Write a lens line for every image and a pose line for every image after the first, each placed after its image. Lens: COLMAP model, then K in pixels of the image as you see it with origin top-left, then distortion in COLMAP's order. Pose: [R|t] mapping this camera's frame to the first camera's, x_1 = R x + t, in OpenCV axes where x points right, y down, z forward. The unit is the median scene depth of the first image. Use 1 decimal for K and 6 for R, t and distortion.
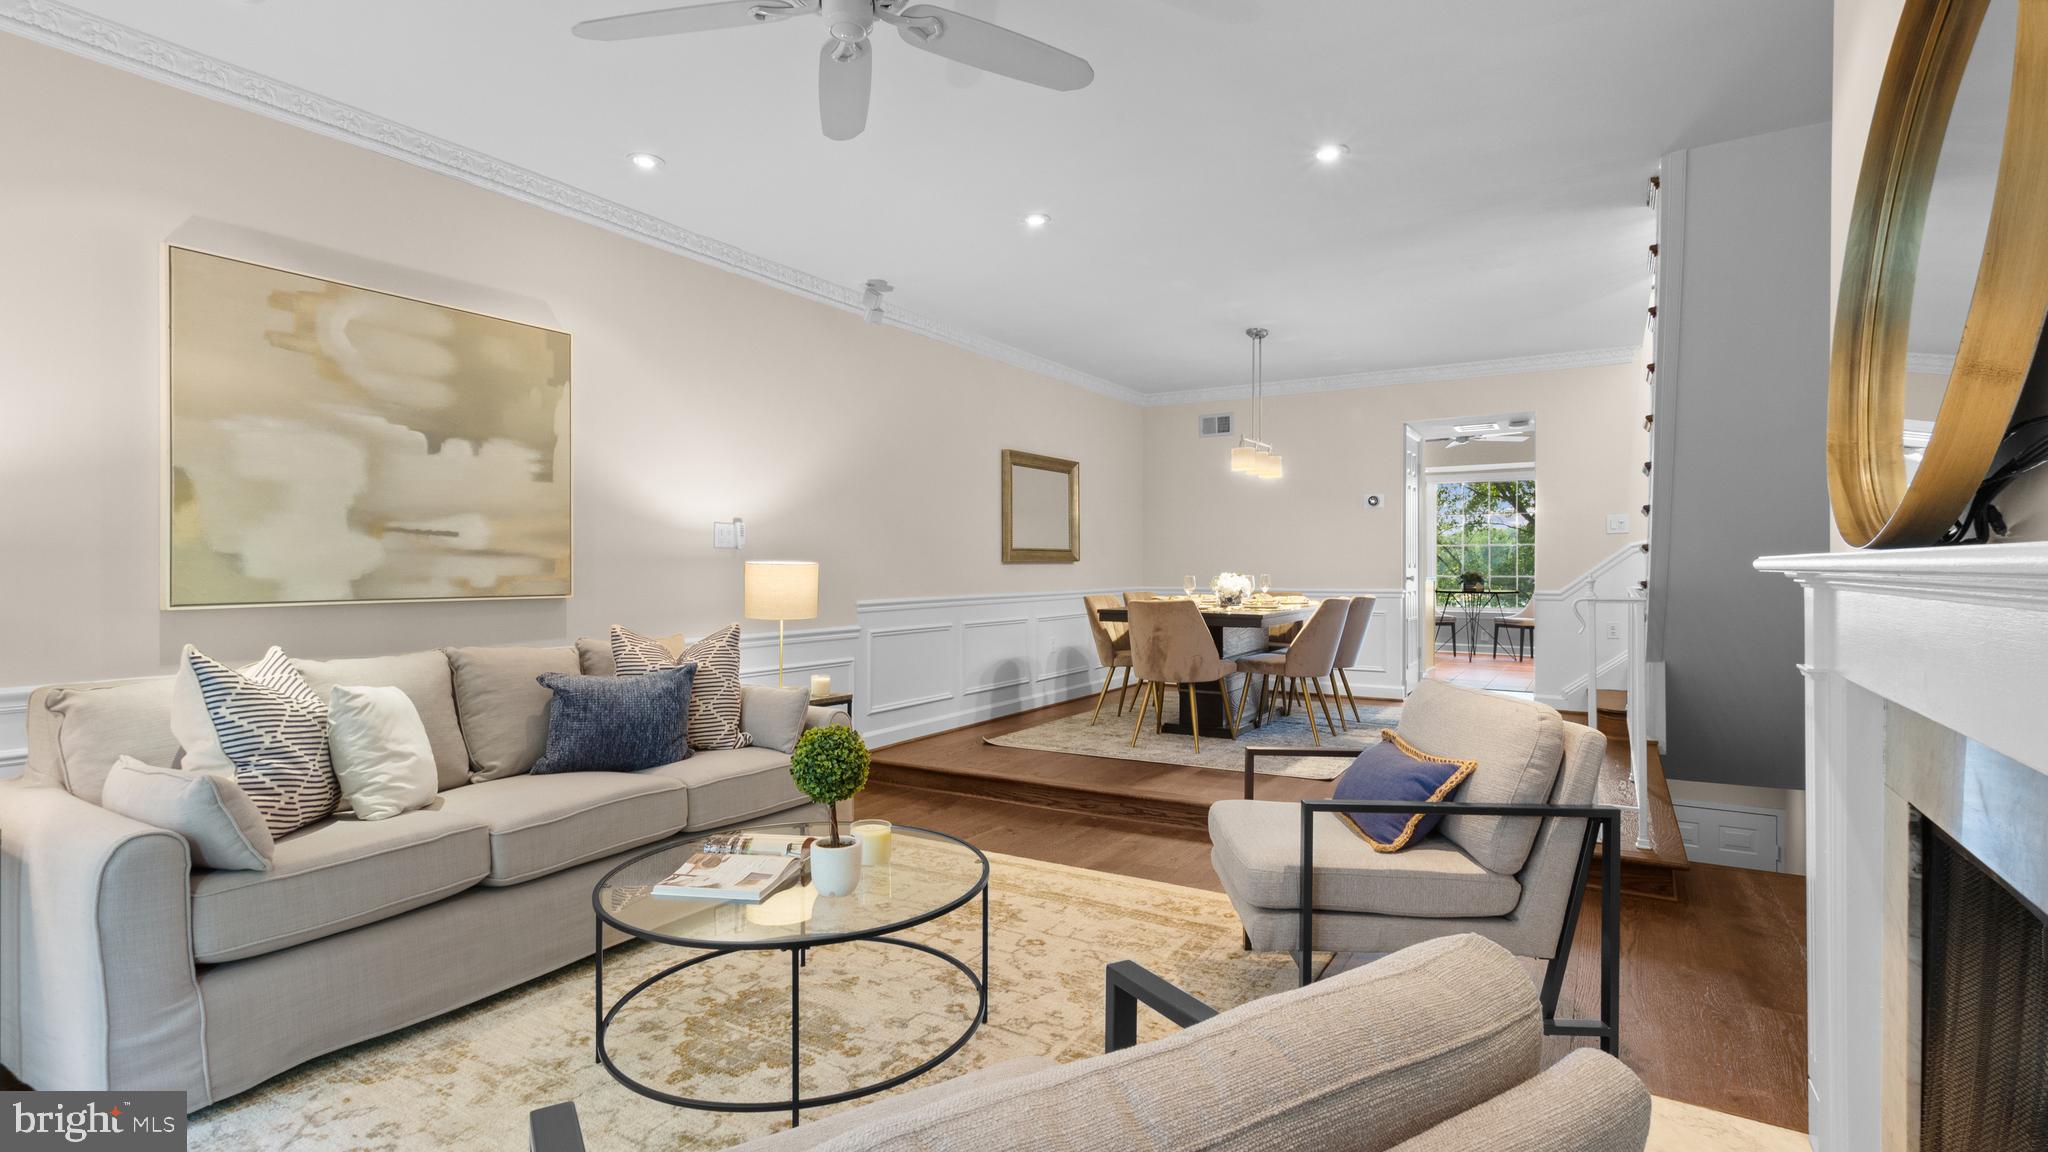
lens RADIAL K [[952.5, 0, 991.6], [0, 952.5, 576.4], [0, 0, 1]] dist [0.006549, -0.003135]
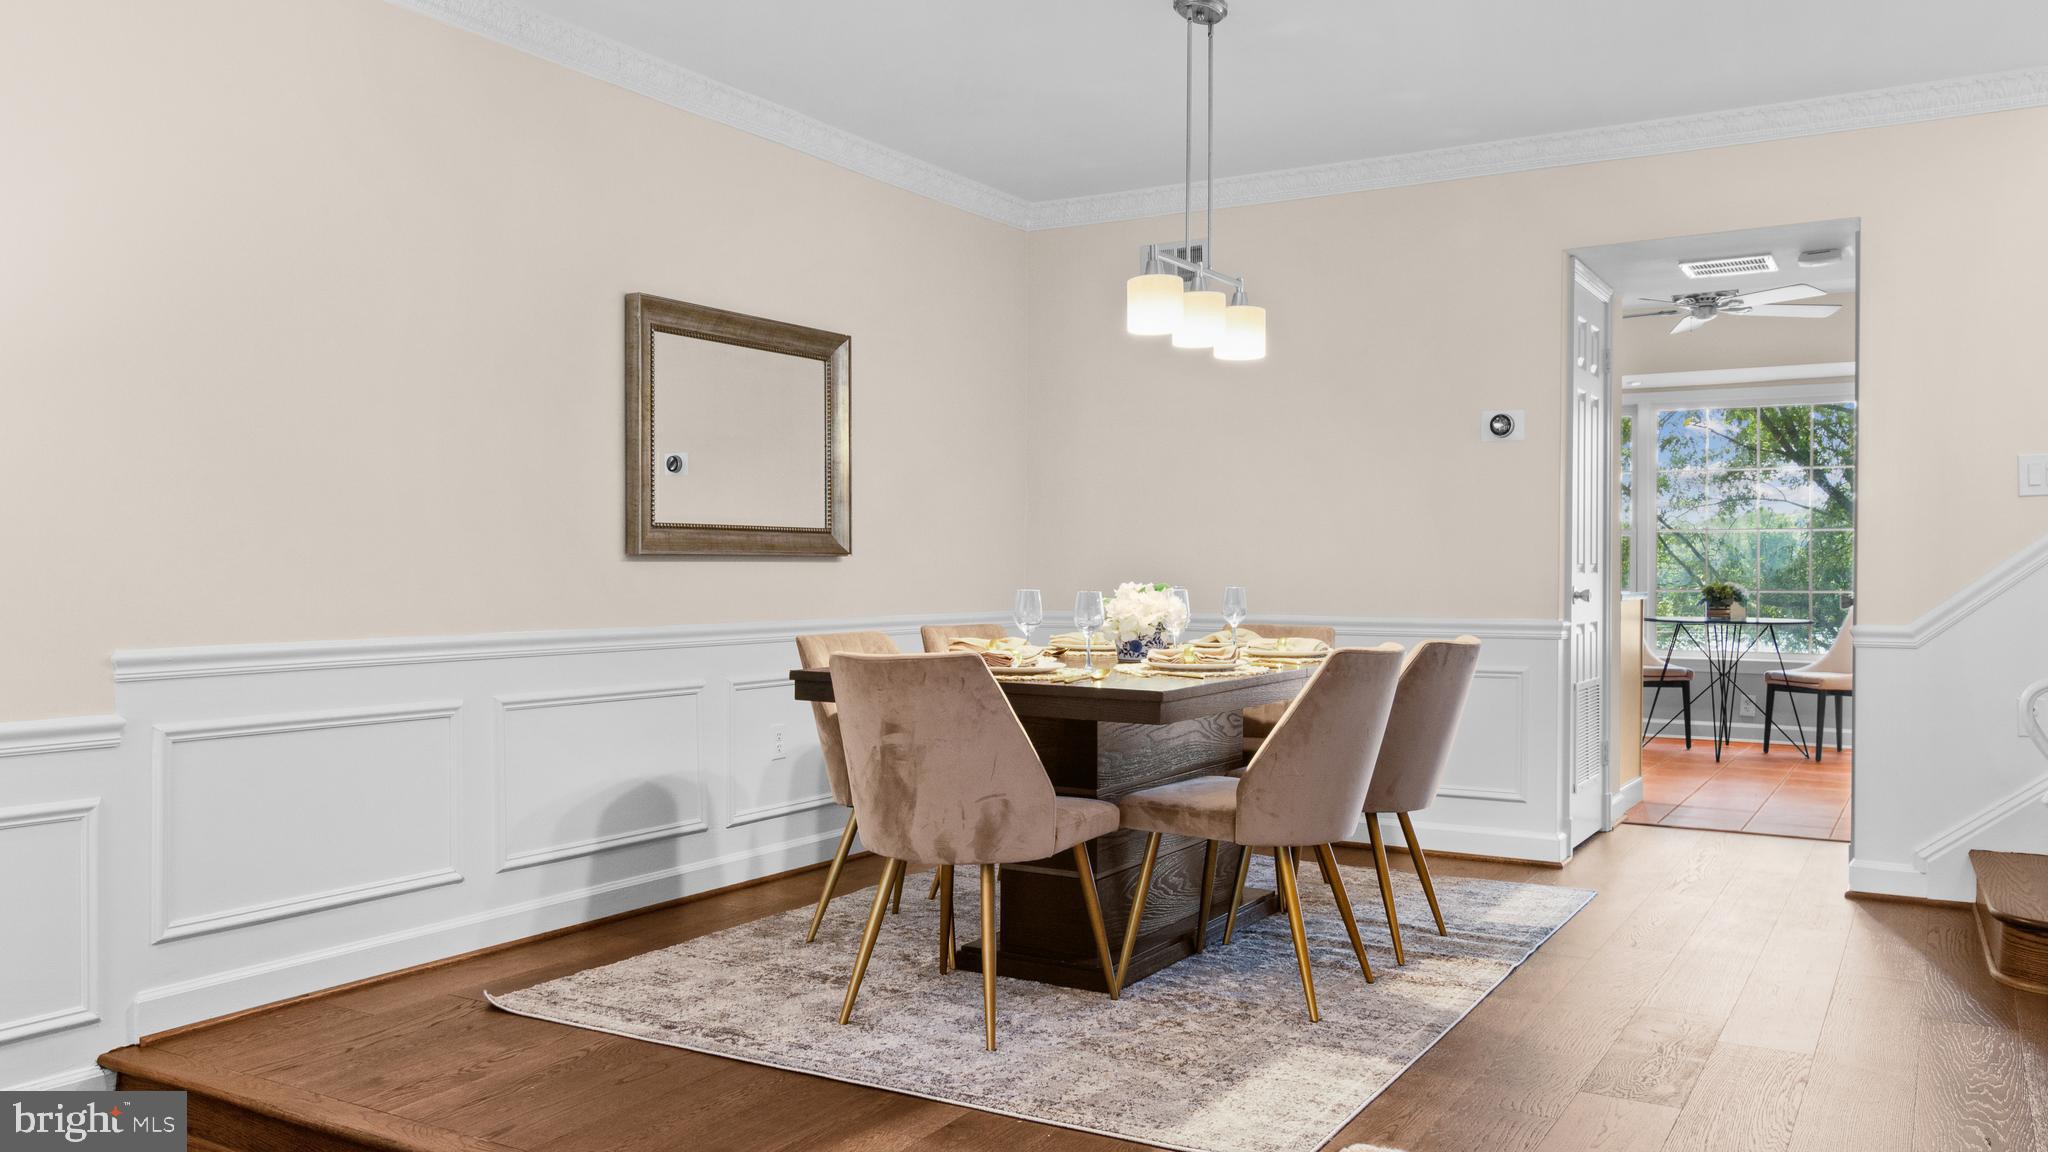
lens RADIAL K [[1562.4, 0, 959.1], [0, 1562.4, 595.0], [0, 0, 1]] dist [0.006714, 0.012057]
pose [[0.999968, 0.003810, 0.007023, 0.185431], [-0.003848, 0.999978, 0.005431, -0.001489], [-0.007002, -0.005457, 0.999961, 0.344391]]
